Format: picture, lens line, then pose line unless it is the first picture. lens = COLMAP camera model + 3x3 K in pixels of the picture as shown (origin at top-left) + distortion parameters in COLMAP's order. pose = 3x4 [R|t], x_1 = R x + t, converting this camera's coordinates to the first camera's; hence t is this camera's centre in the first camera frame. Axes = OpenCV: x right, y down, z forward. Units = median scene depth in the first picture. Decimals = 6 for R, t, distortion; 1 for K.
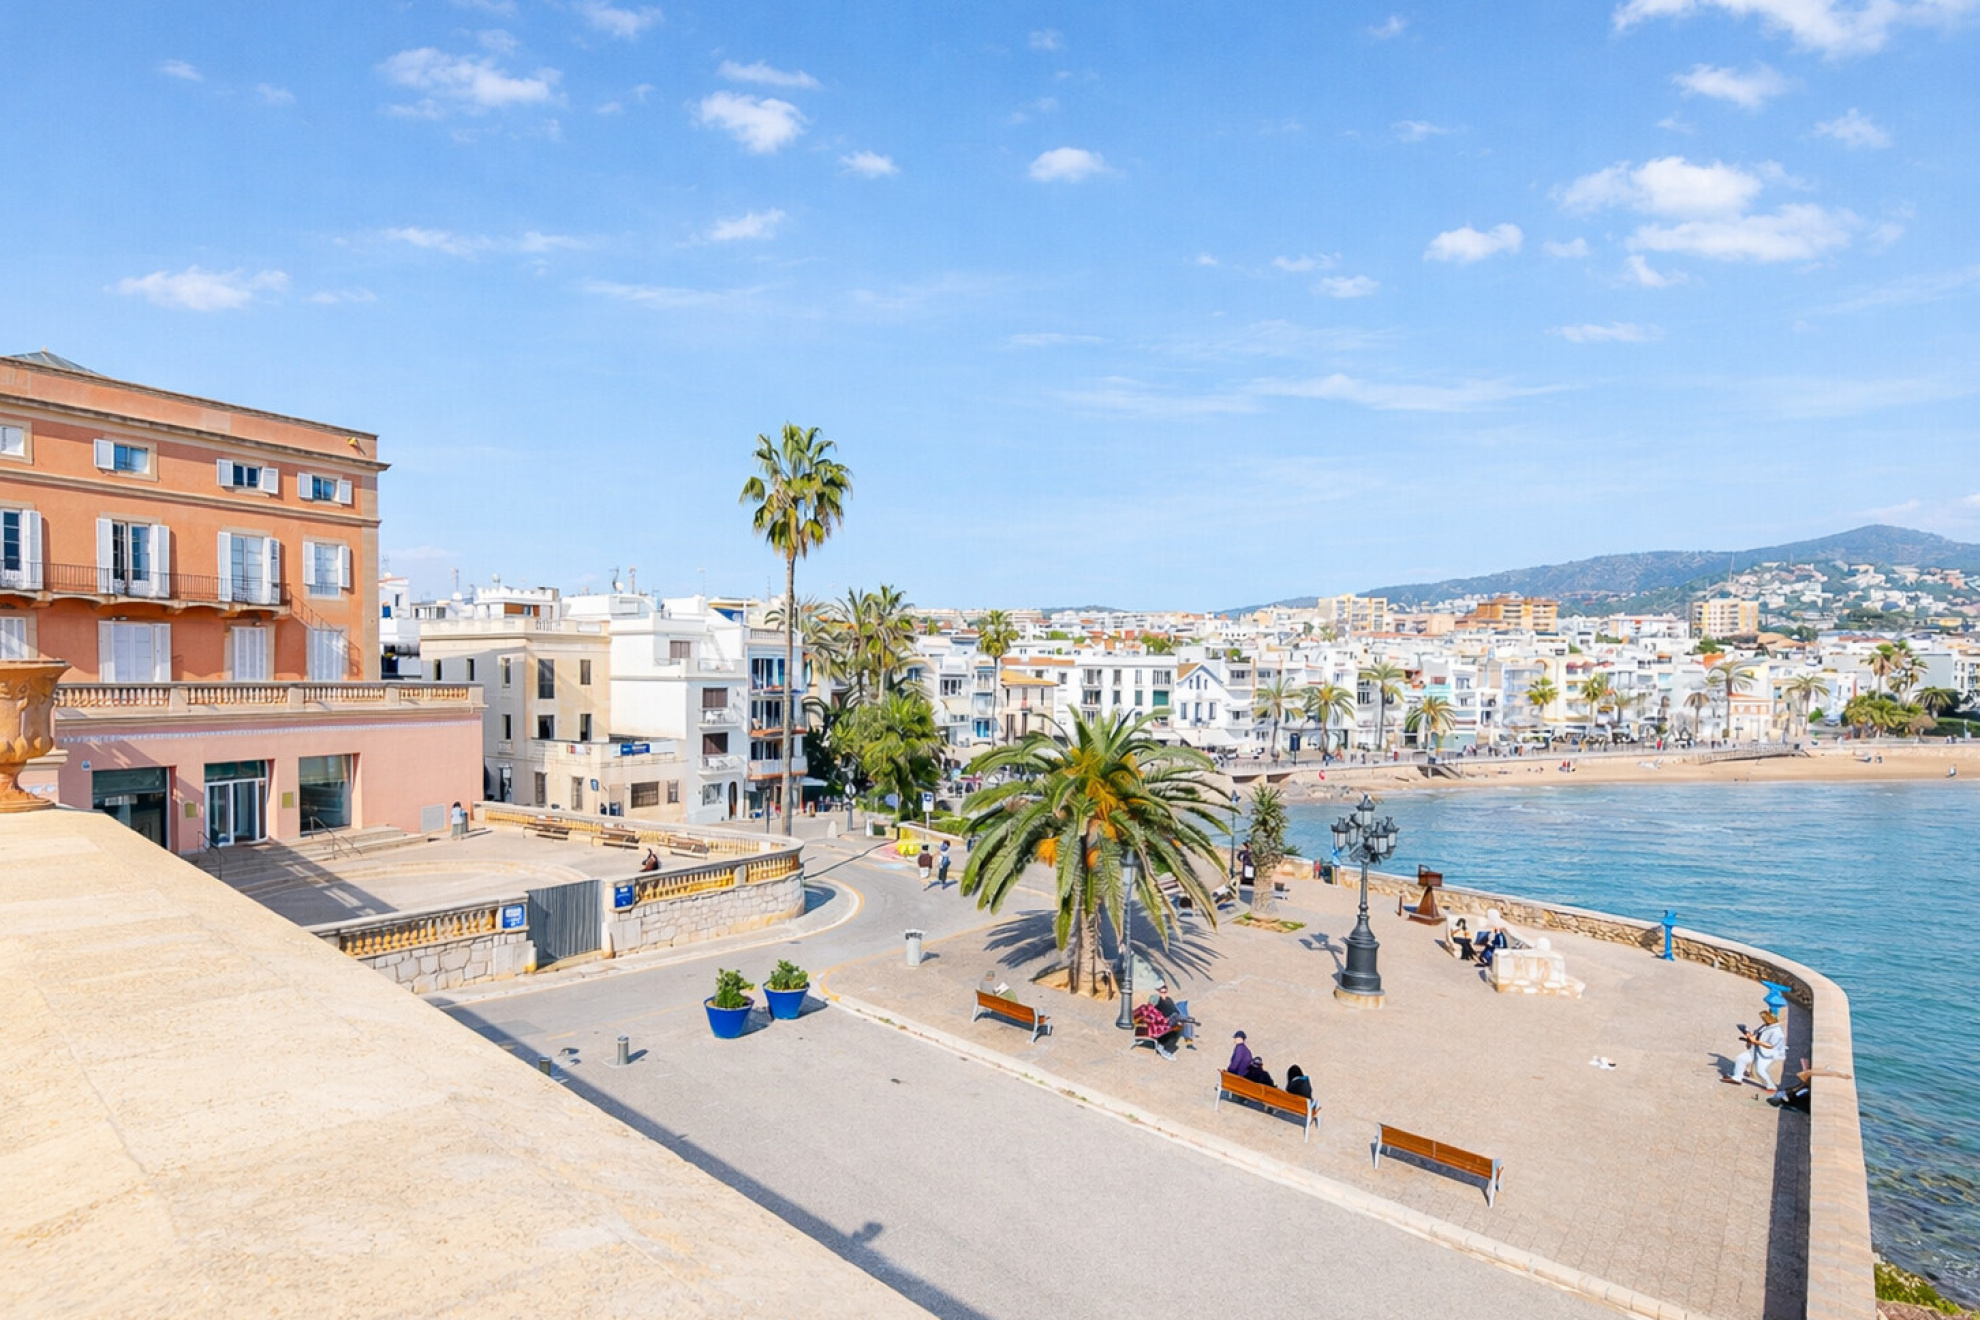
lens RADIAL K [[977.2, 0, 899.4], [0, 977.2, 707.0], [0, 0, 1]] dist [0.002137, 0.004527]
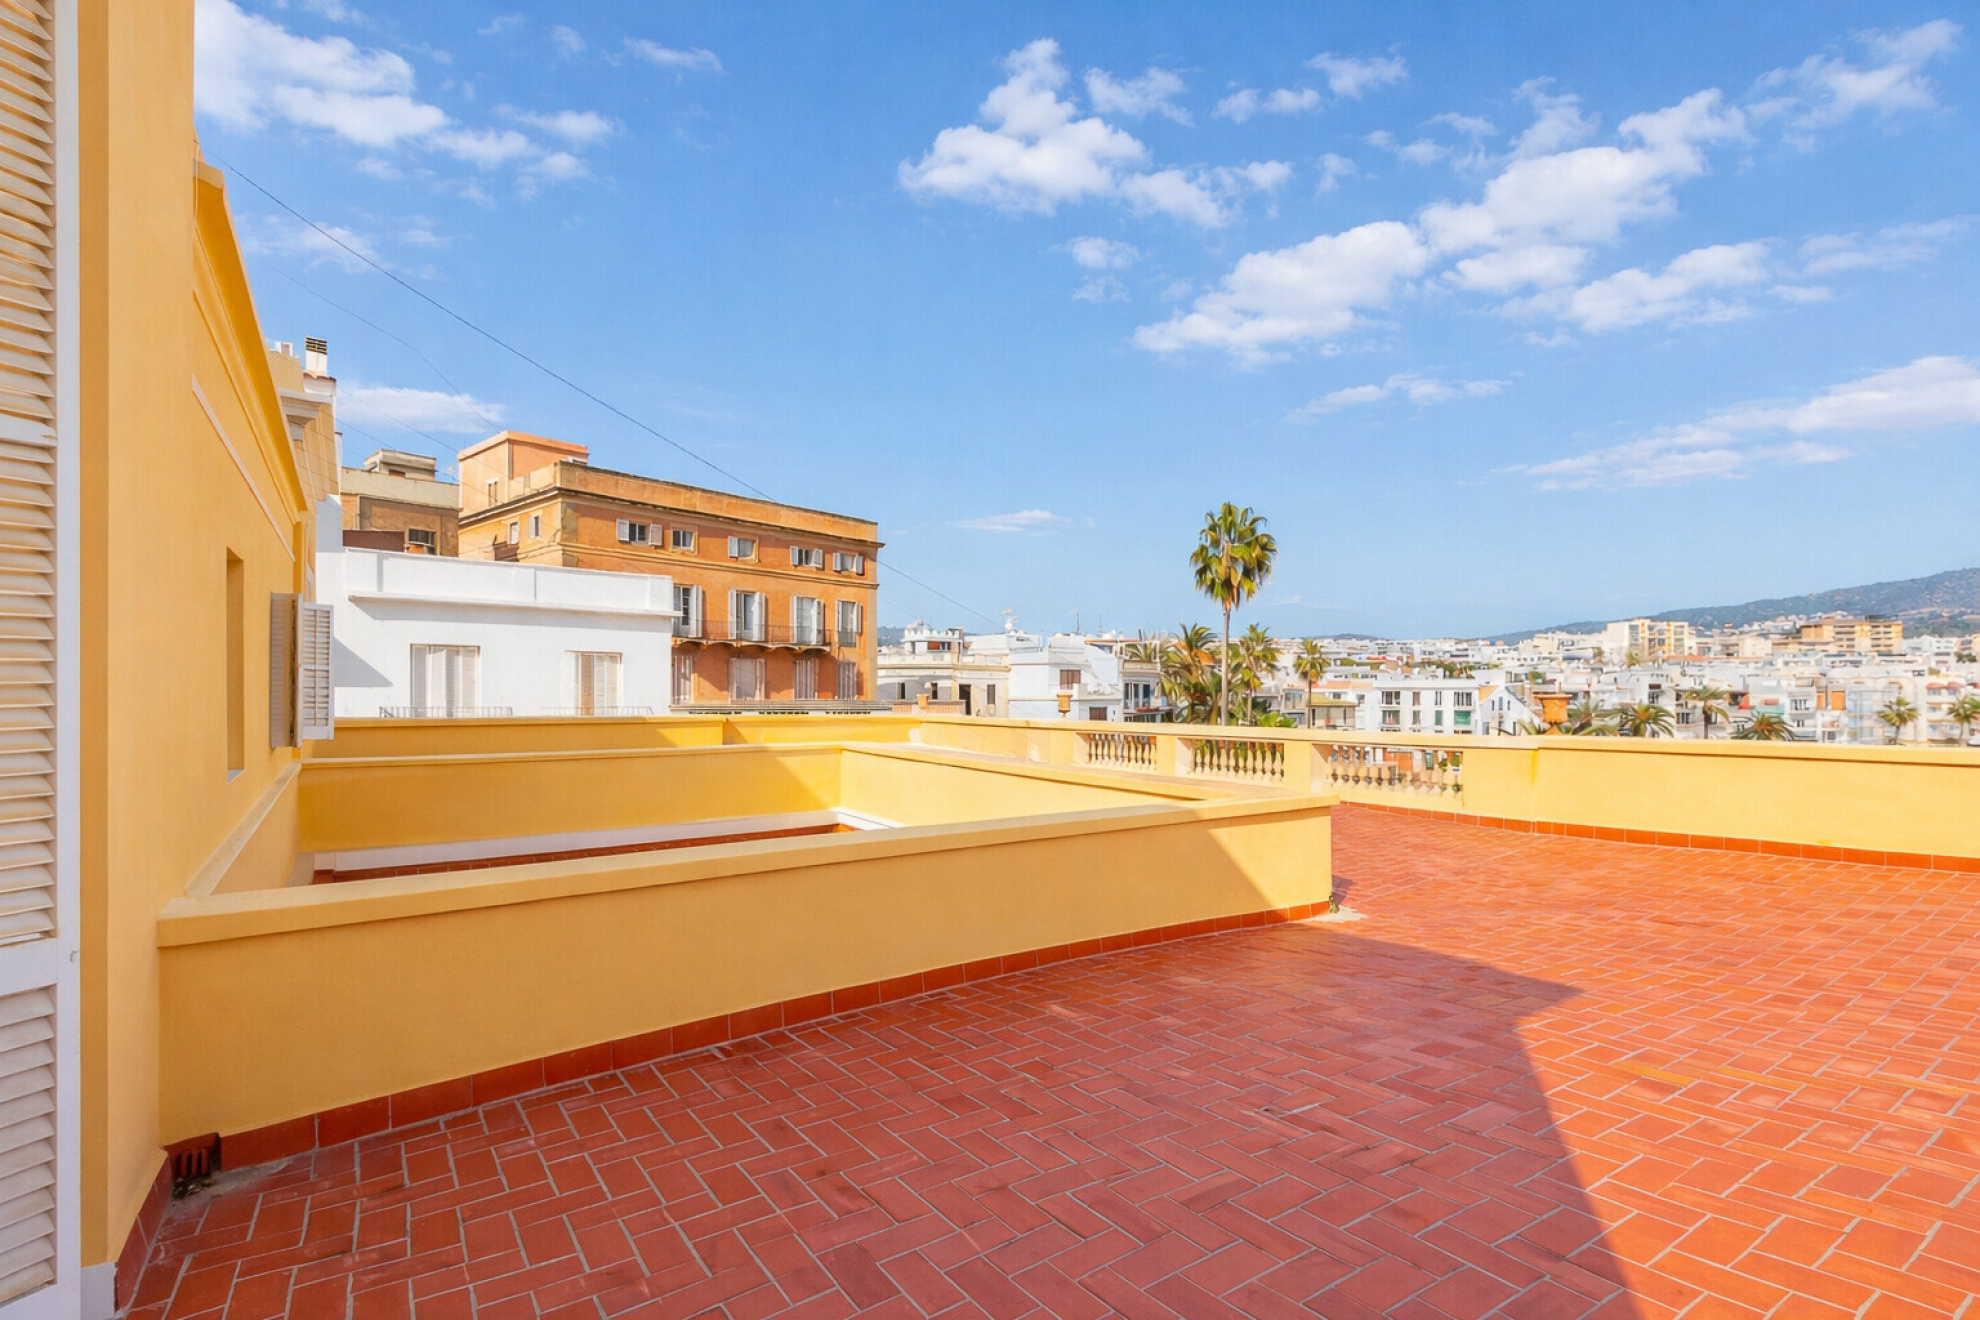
lens RADIAL K [[860.4, 0, 959.1], [0, 860.4, 696.7], [0, 0, 1]] dist [0.017265, -0.000417]
pose [[0.975170, -0.001853, -0.221450, -0.069991], [-0.006235, 0.999339, -0.035818, 0.005731], [0.221370, 0.036310, 0.974514, -0.072623]]
